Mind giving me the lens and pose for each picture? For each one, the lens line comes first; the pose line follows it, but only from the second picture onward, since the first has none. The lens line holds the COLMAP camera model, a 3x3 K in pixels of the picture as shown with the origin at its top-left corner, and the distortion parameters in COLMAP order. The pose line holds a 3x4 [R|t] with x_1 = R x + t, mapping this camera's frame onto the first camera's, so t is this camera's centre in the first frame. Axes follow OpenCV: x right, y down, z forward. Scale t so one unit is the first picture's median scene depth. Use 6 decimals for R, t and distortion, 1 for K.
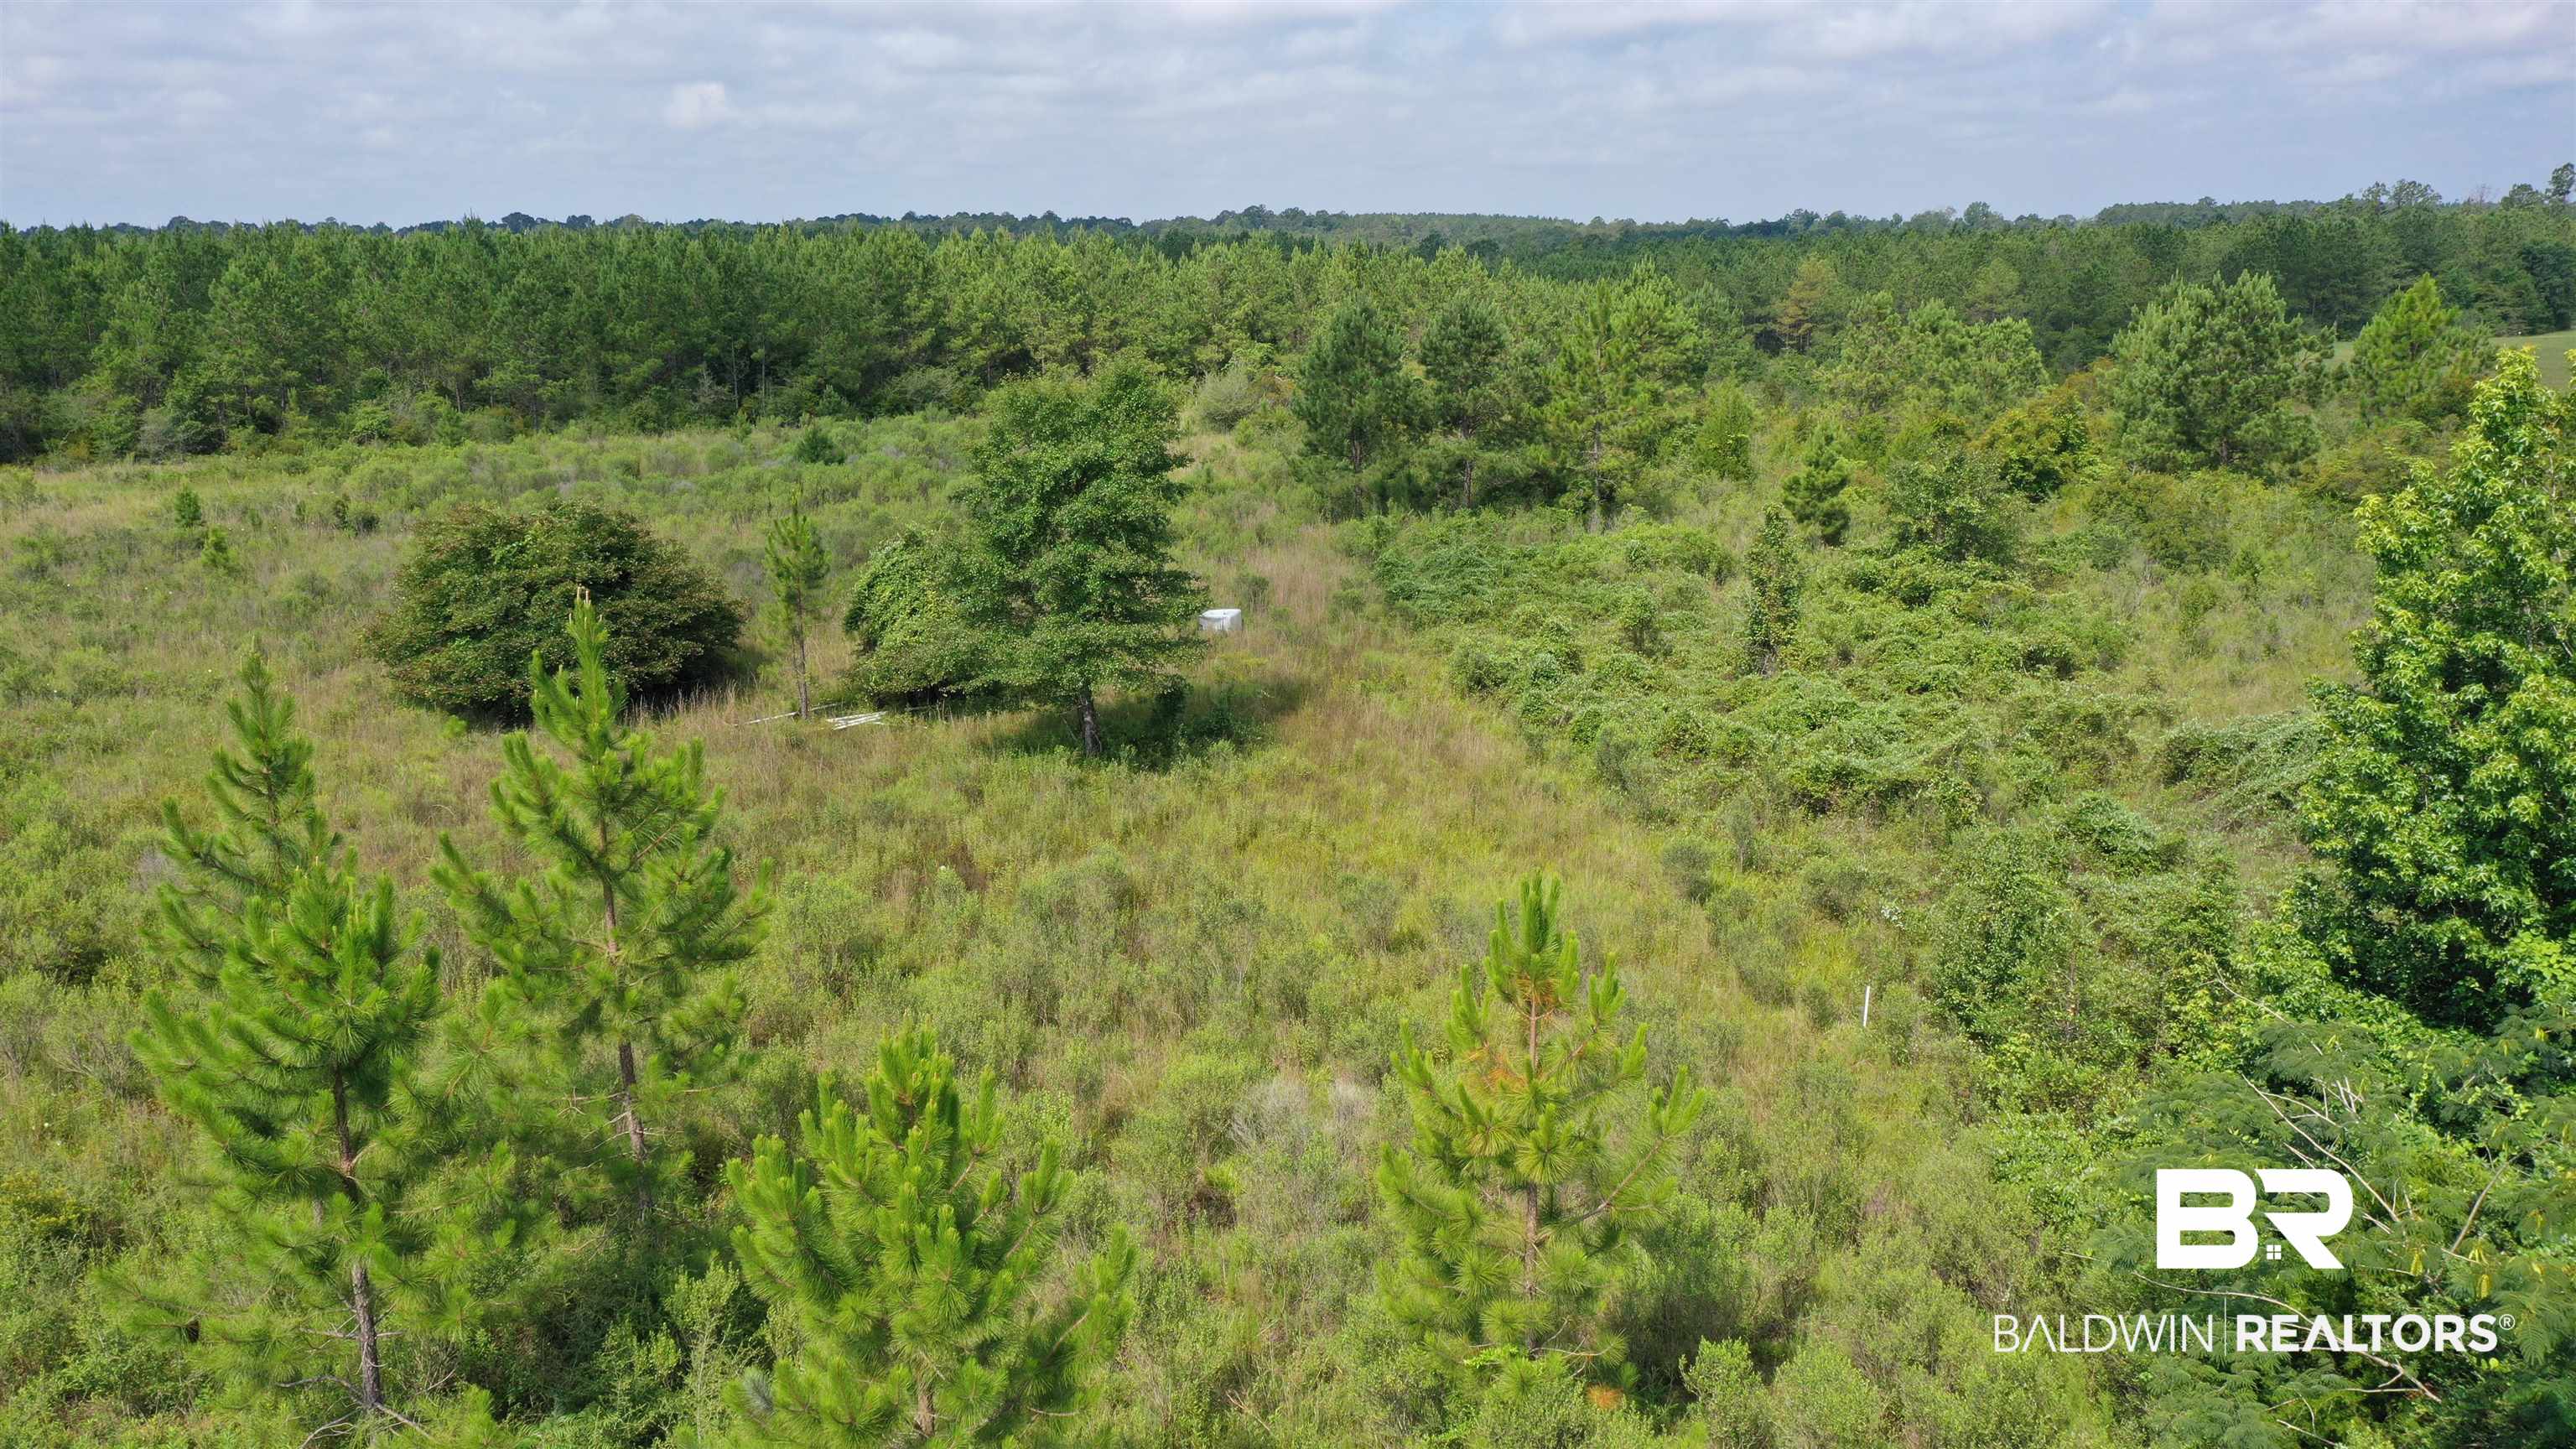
lens RADIAL K [[2042.4, 0, 1290.1], [0, 2042.4, 708.8], [0, 0, 1]] dist [0.017507, -0.000865]
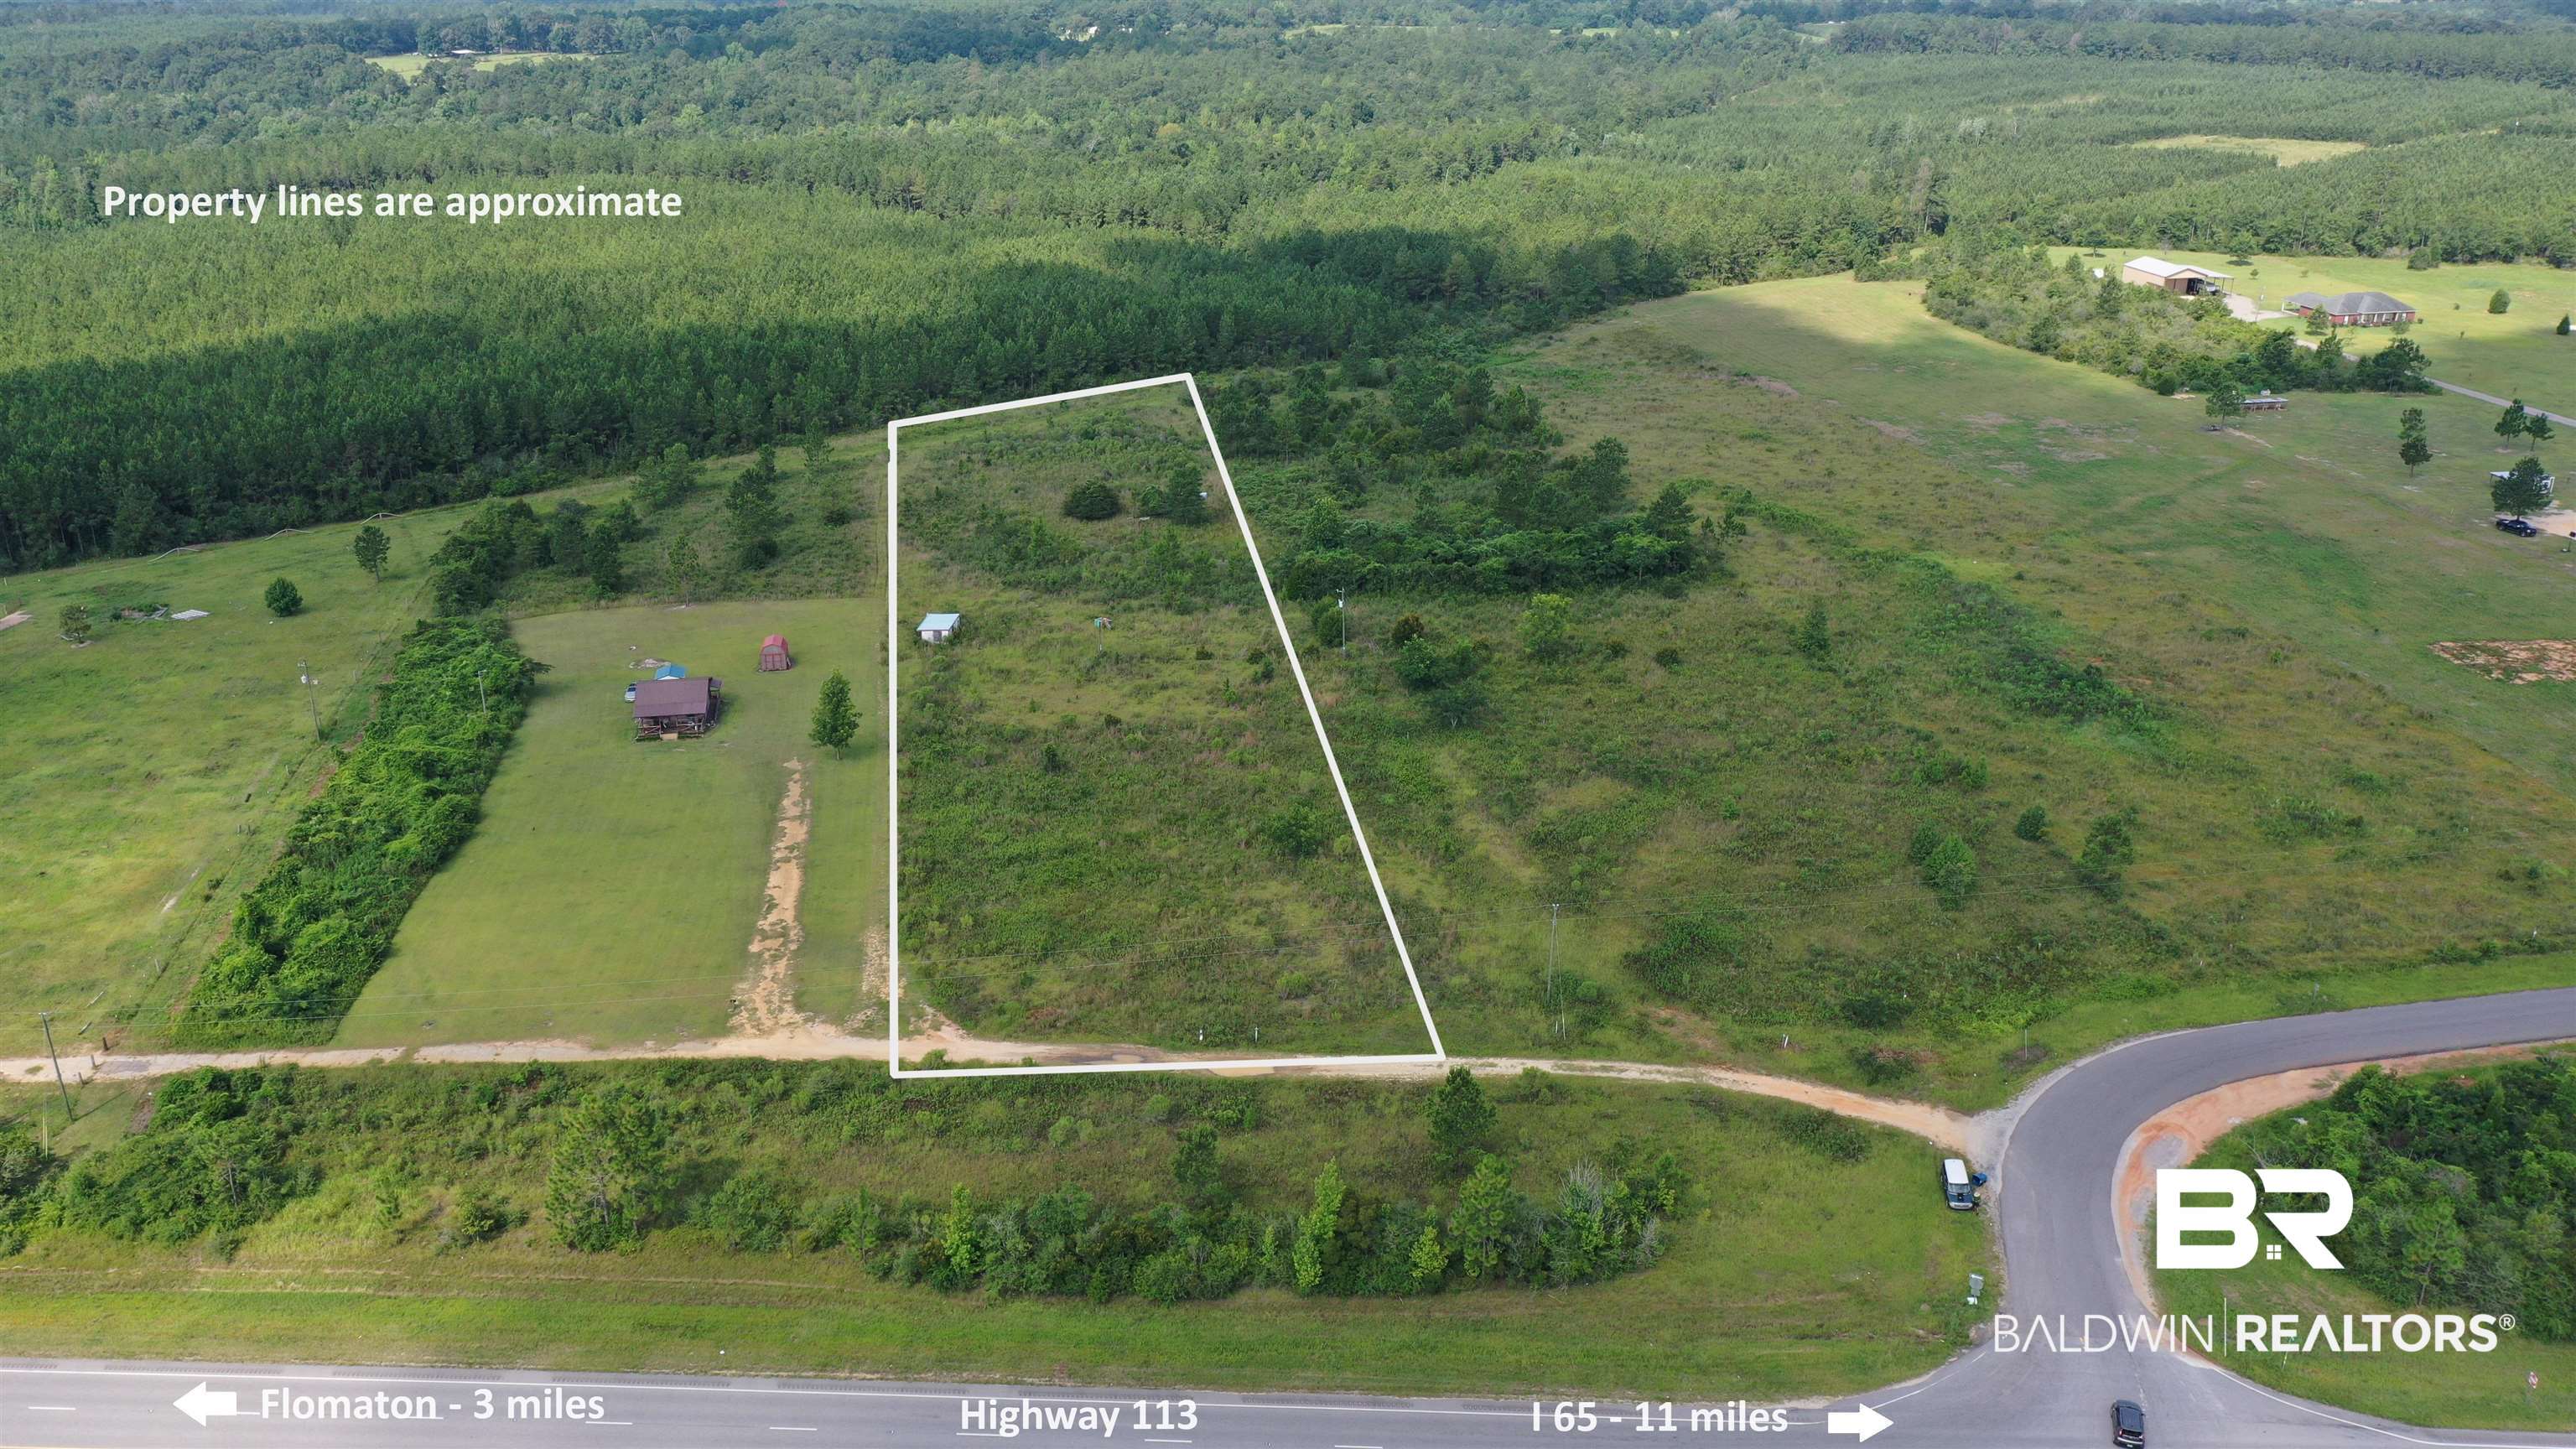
lens RADIAL K [[2042.4, 0, 1290.1], [0, 2042.4, 708.8], [0, 0, 1]] dist [0.017507, -0.000865]
pose [[0.998773, -0.011178, 0.048237, -0.093550], [0.003929, 0.989003, 0.147843, -0.365681], [-0.049359, -0.147472, 0.987834, -5.604986]]
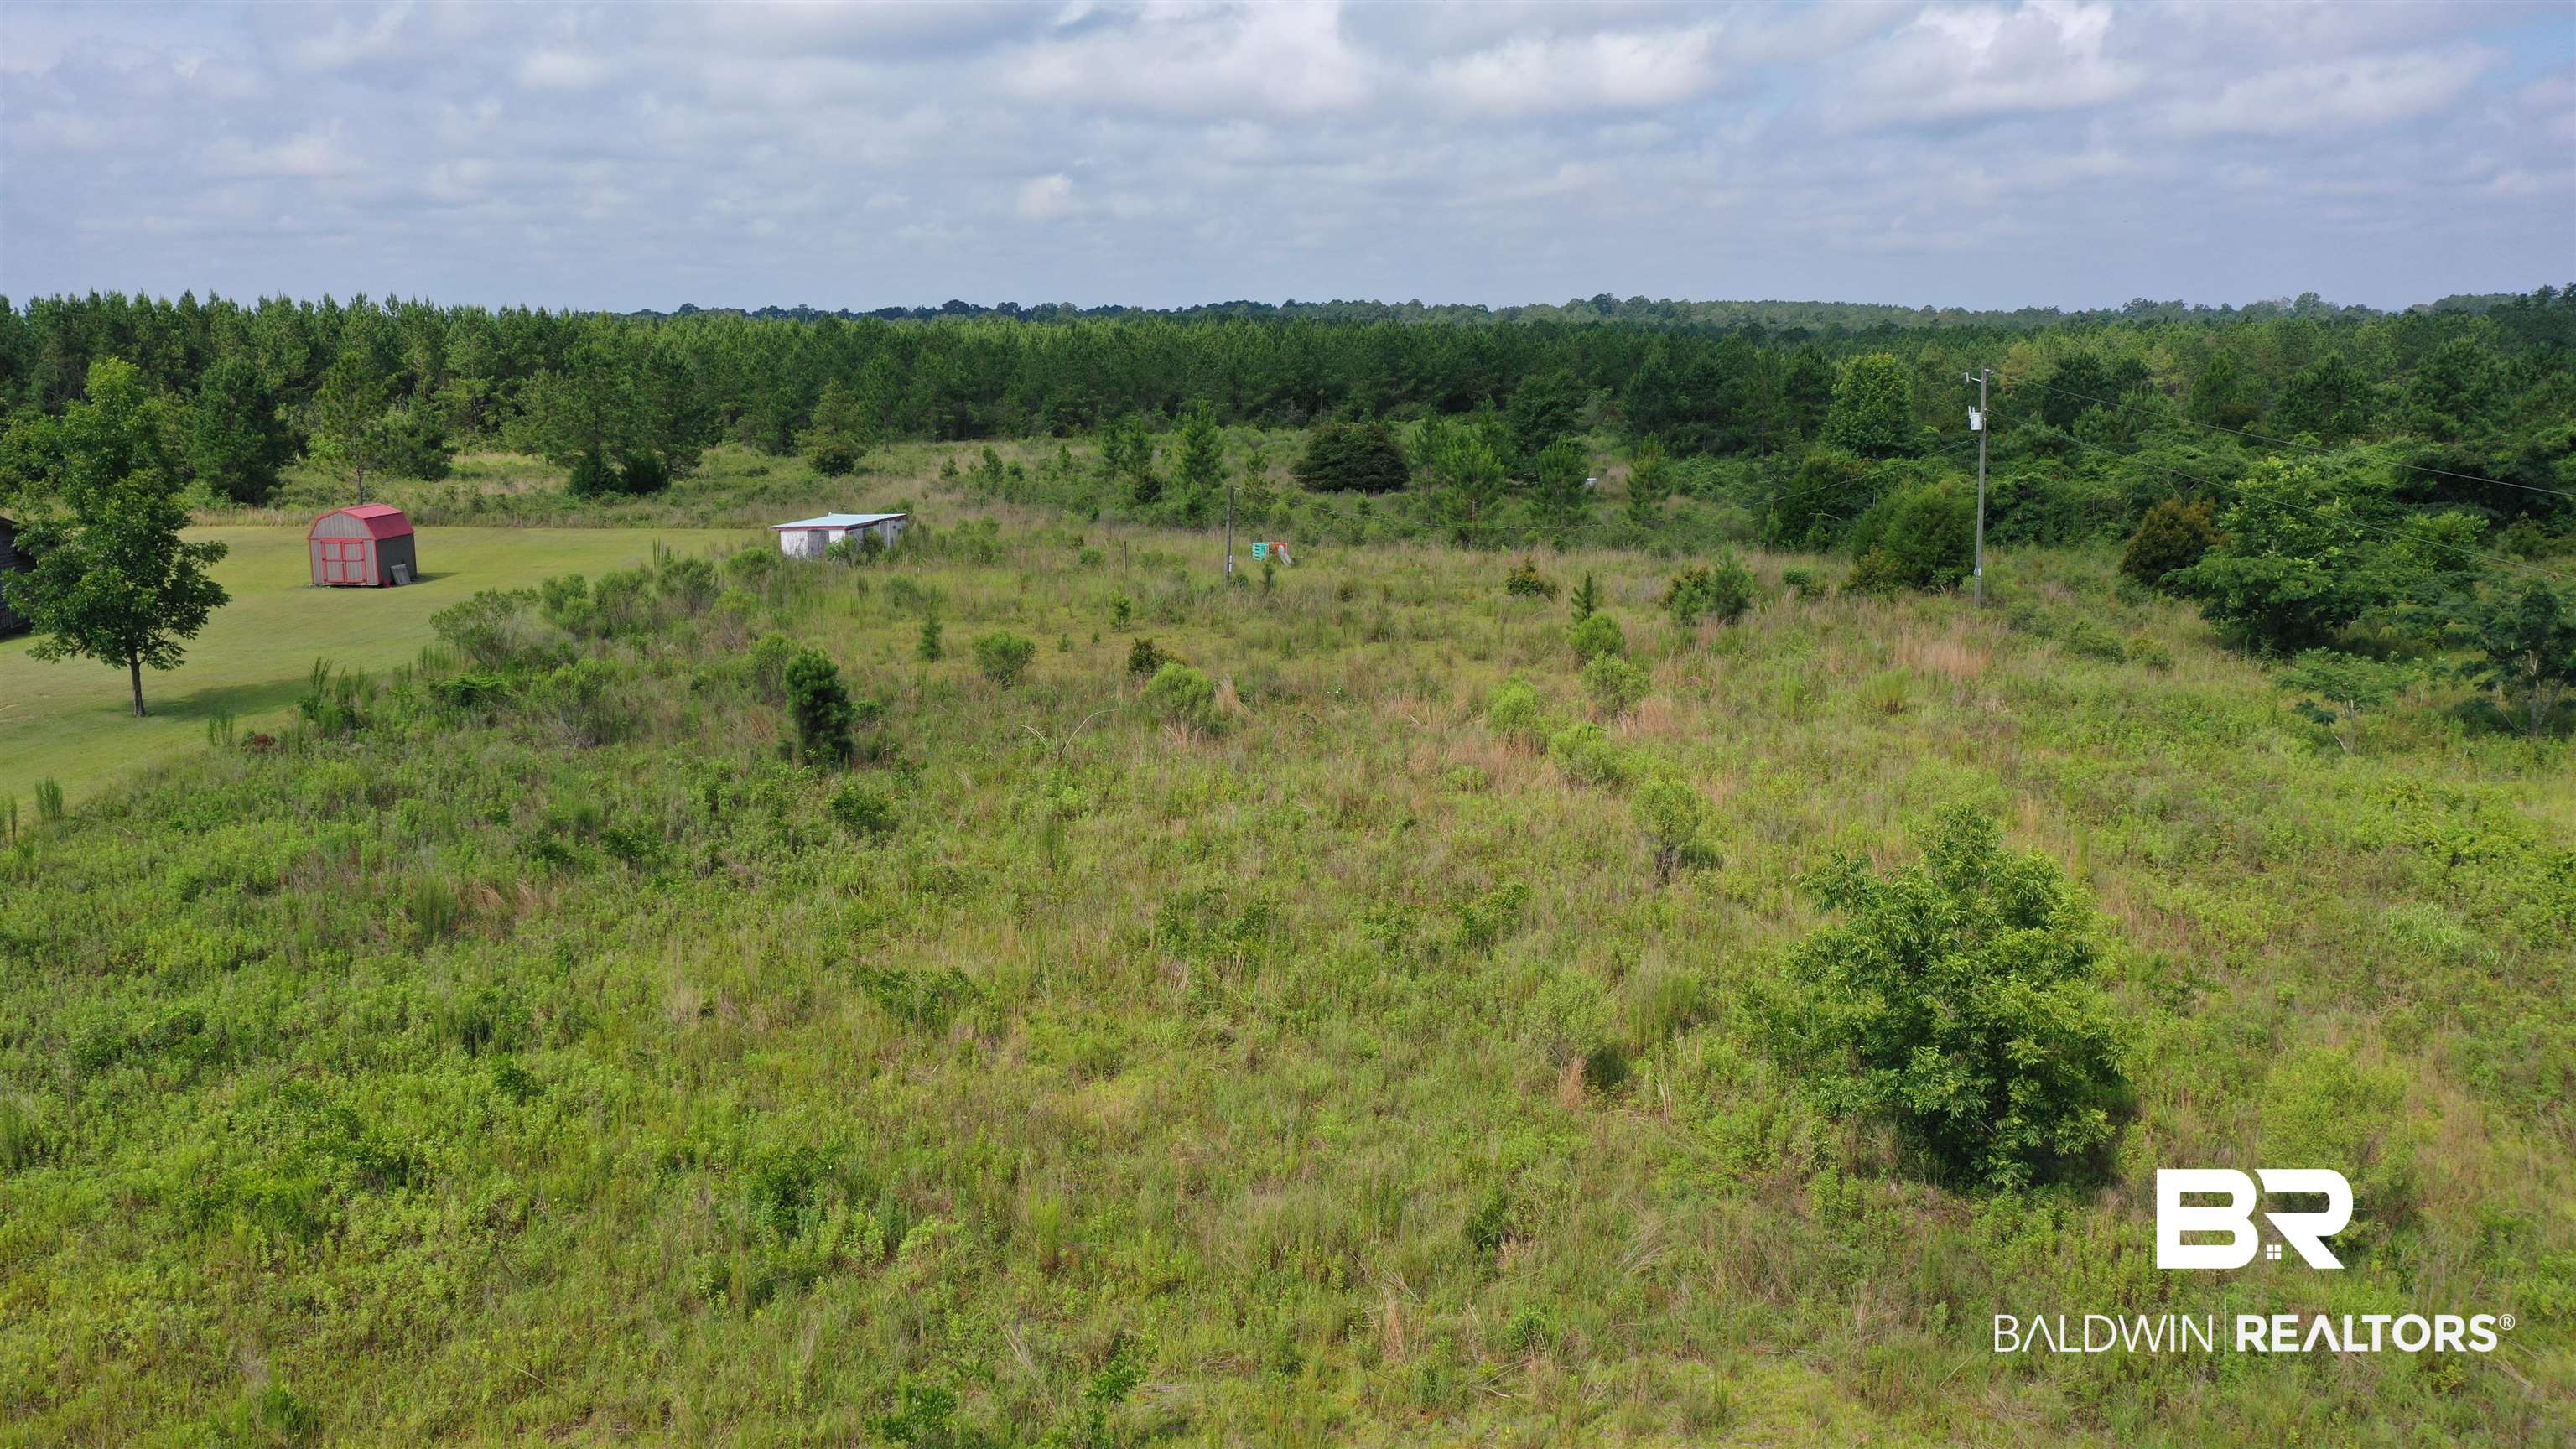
lens RADIAL K [[2042.4, 0, 1290.1], [0, 2042.4, 708.8], [0, 0, 1]] dist [0.017507, -0.000865]
pose [[0.986416, 0.034995, -0.160494, 0.023589], [-0.041295, 0.998495, -0.036088, 0.461390], [0.158989, 0.042226, 0.986377, -2.059526]]
